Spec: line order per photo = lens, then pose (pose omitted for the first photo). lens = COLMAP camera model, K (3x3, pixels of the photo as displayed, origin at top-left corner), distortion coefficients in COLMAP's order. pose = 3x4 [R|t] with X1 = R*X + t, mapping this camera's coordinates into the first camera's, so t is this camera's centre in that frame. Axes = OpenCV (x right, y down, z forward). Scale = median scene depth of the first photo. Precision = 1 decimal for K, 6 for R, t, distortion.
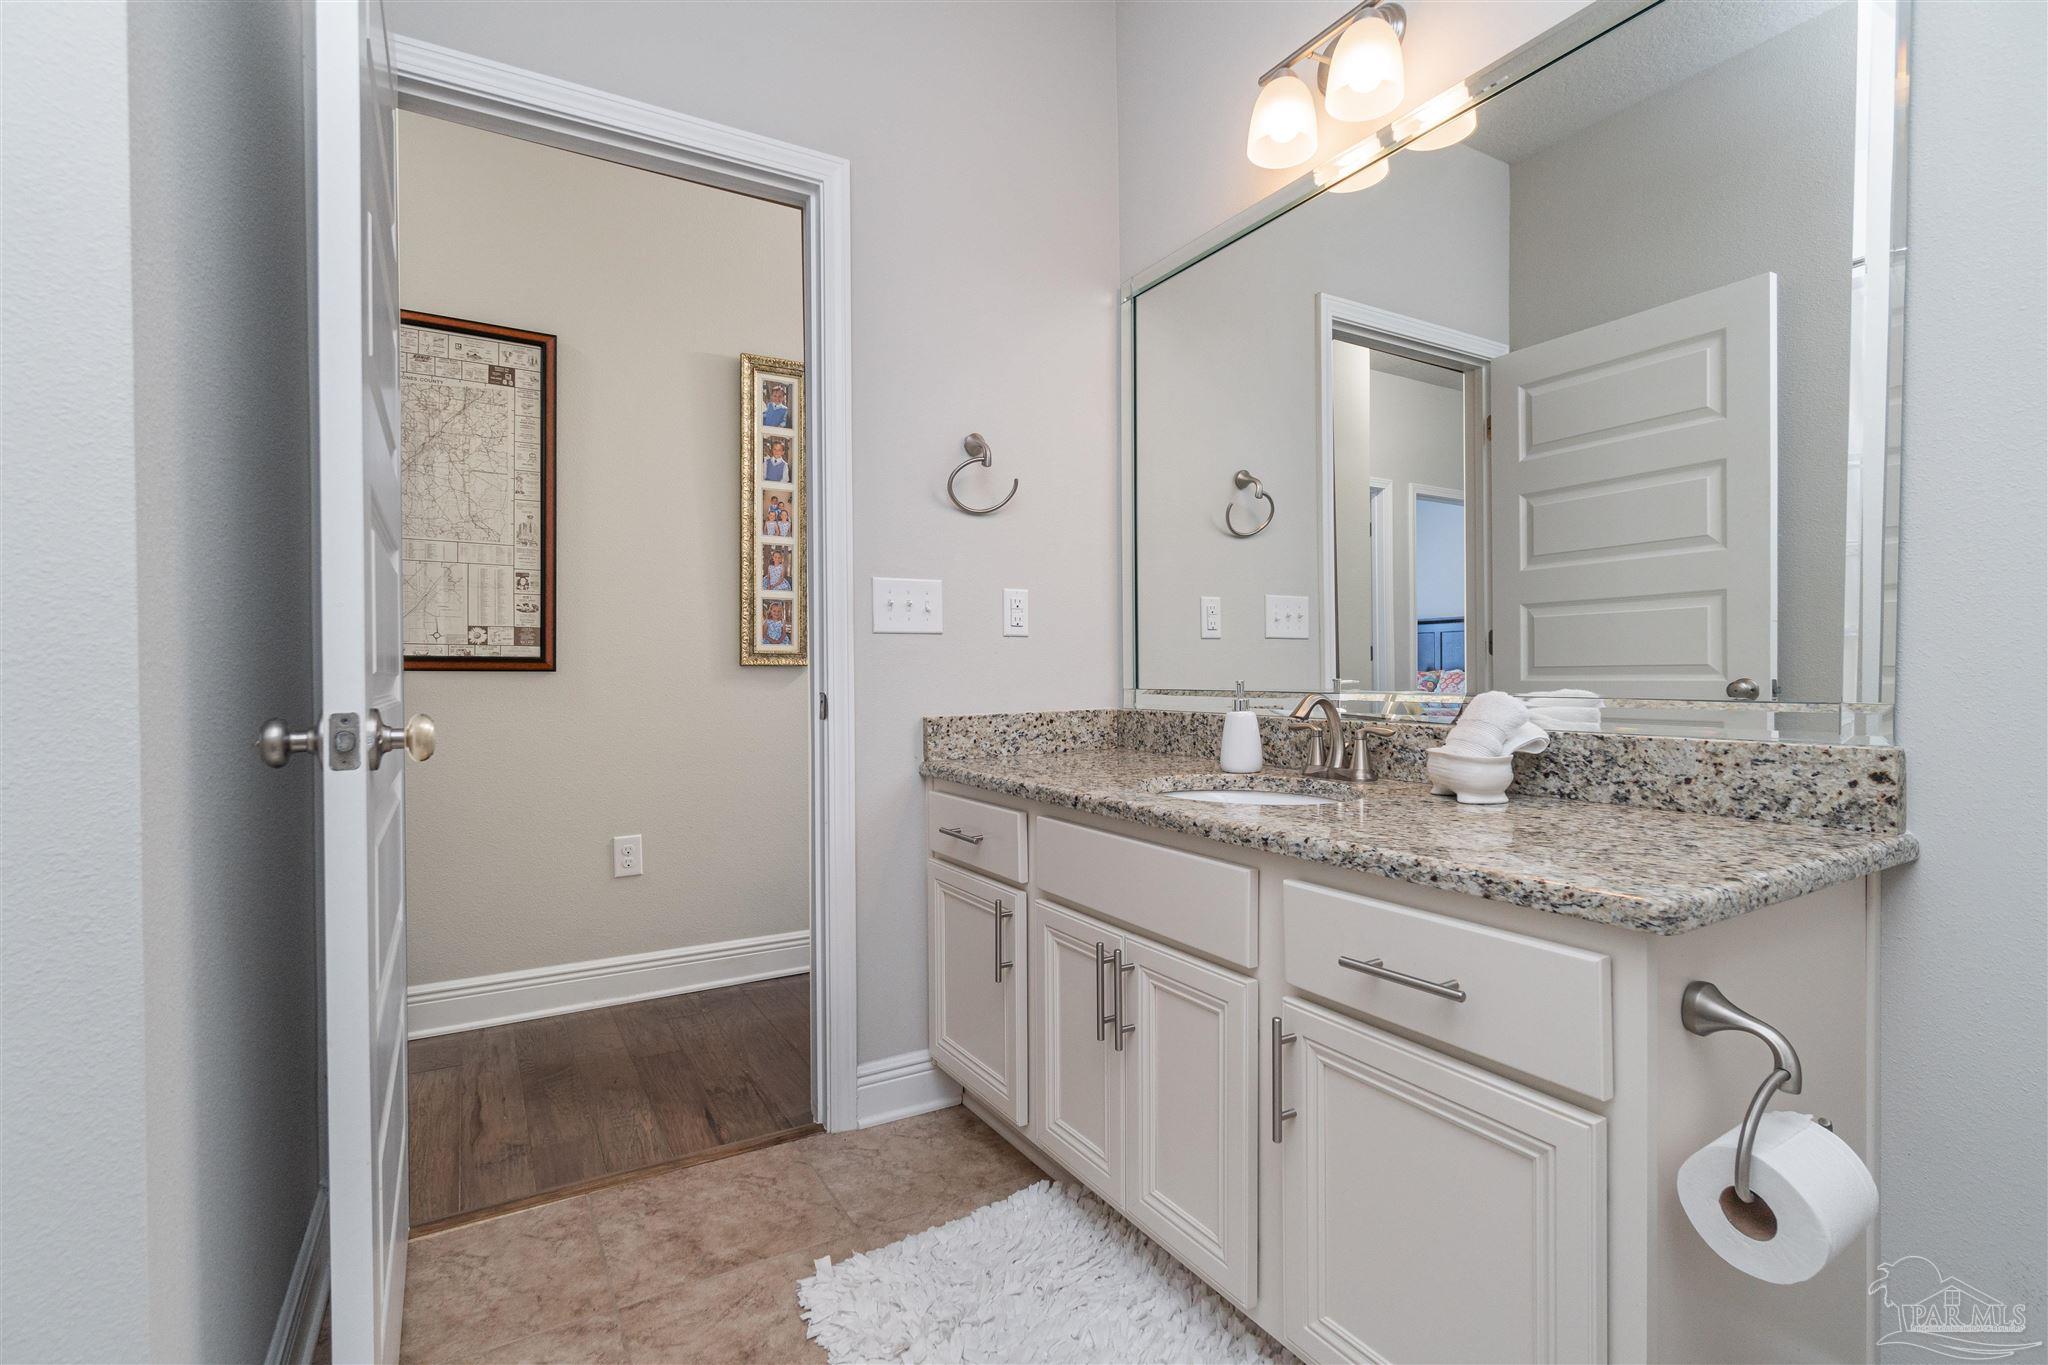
lens RADIAL K [[966.5, 0, 1040.7], [0, 966.5, 679.0], [0, 0, 1]] dist [-0.003689, 0.001662]
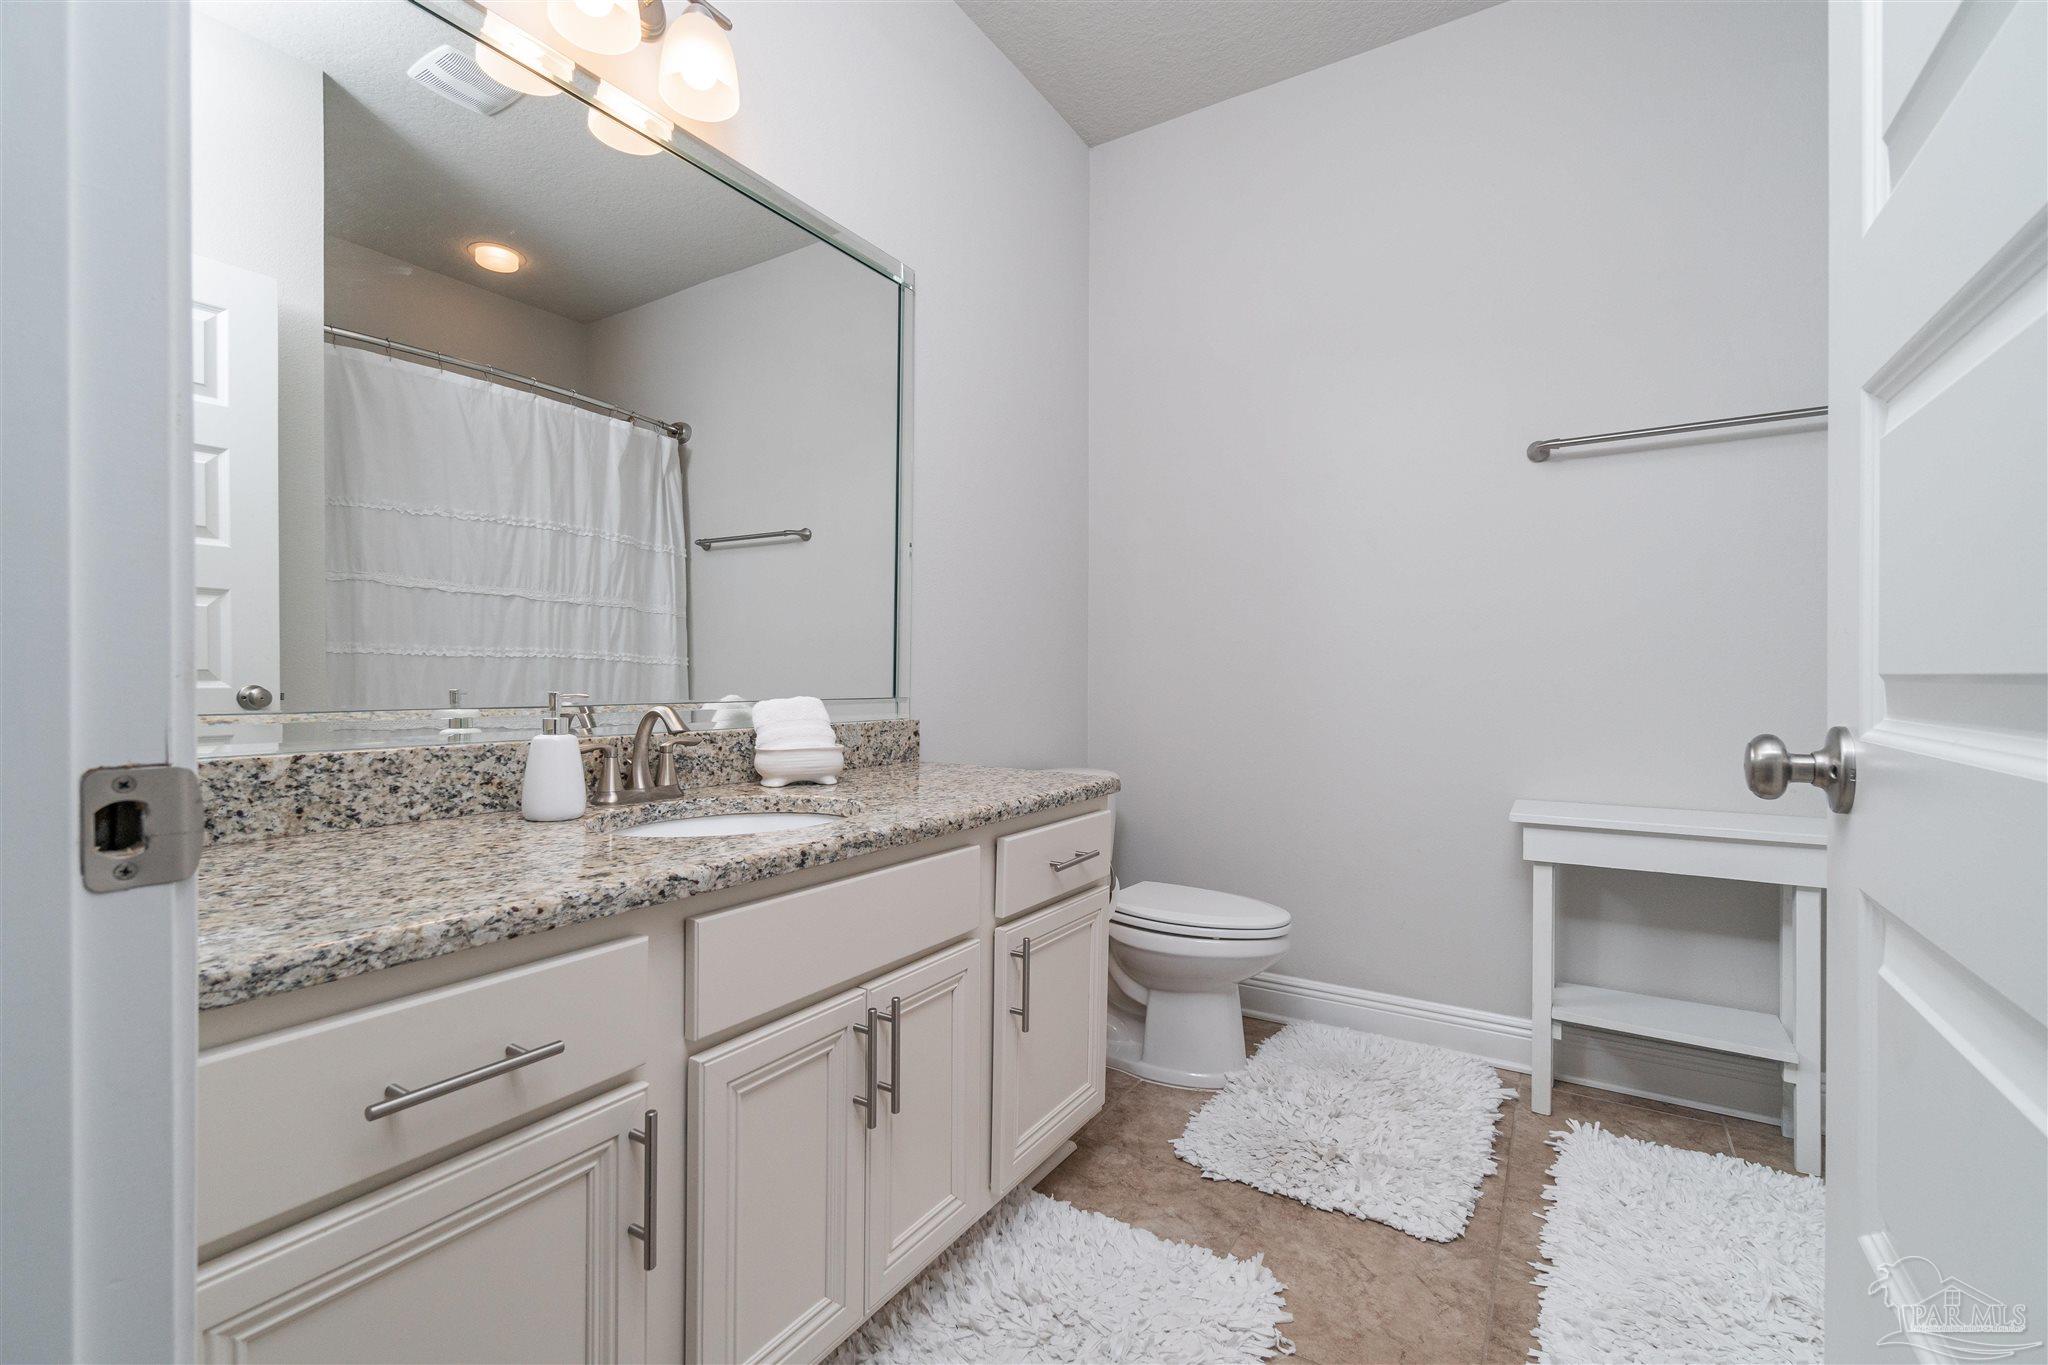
lens RADIAL K [[885.3, 0, 1026.8], [0, 885.3, 681.6], [0, 0, 1]] dist [-0.008718, 0.000104]
pose [[-0.464663, 0.003290, 0.885482, -0.628396], [0.006724, 0.999977, -0.000187, -0.004063], [-0.885462, 0.005867, -0.464674, 1.162457]]
